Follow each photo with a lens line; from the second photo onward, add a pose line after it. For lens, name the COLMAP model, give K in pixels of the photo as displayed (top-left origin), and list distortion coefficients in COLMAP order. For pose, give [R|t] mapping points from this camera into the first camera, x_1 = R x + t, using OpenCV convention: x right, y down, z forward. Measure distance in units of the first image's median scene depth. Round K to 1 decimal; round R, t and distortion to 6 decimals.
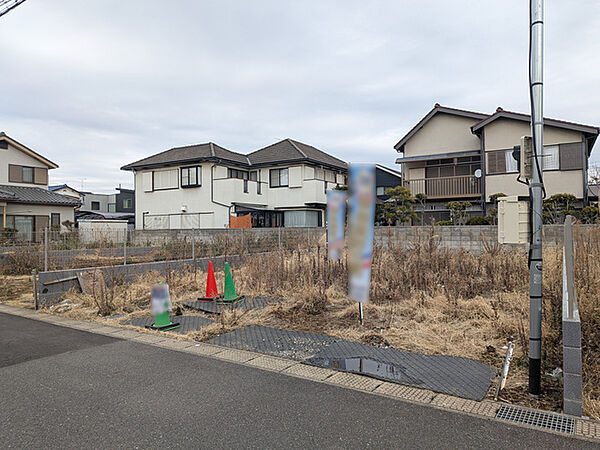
lens RADIAL K [[427.2, 0, 298.7], [0, 427.2, 227.8], [0, 0, 1]] dist [0.073474, -0.096555]
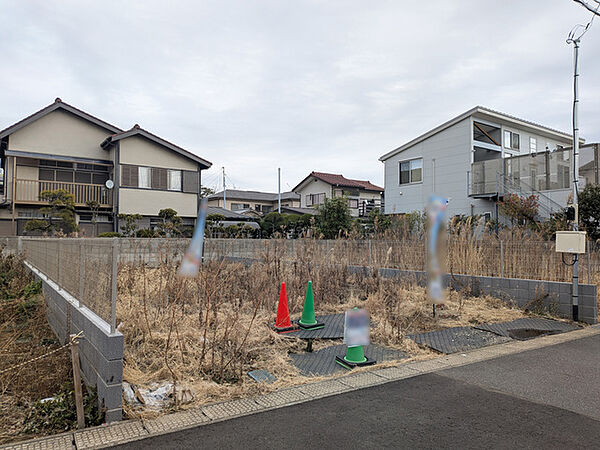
lens RADIAL K [[427.2, 0, 298.7], [0, 427.2, 227.8], [0, 0, 1]] dist [0.073474, -0.096555]
pose [[0.396717, 0.038592, 0.917129, -0.285597], [-0.014719, 0.999255, -0.035681, 0.001522], [-0.917823, 0.000656, 0.396990, 0.198138]]
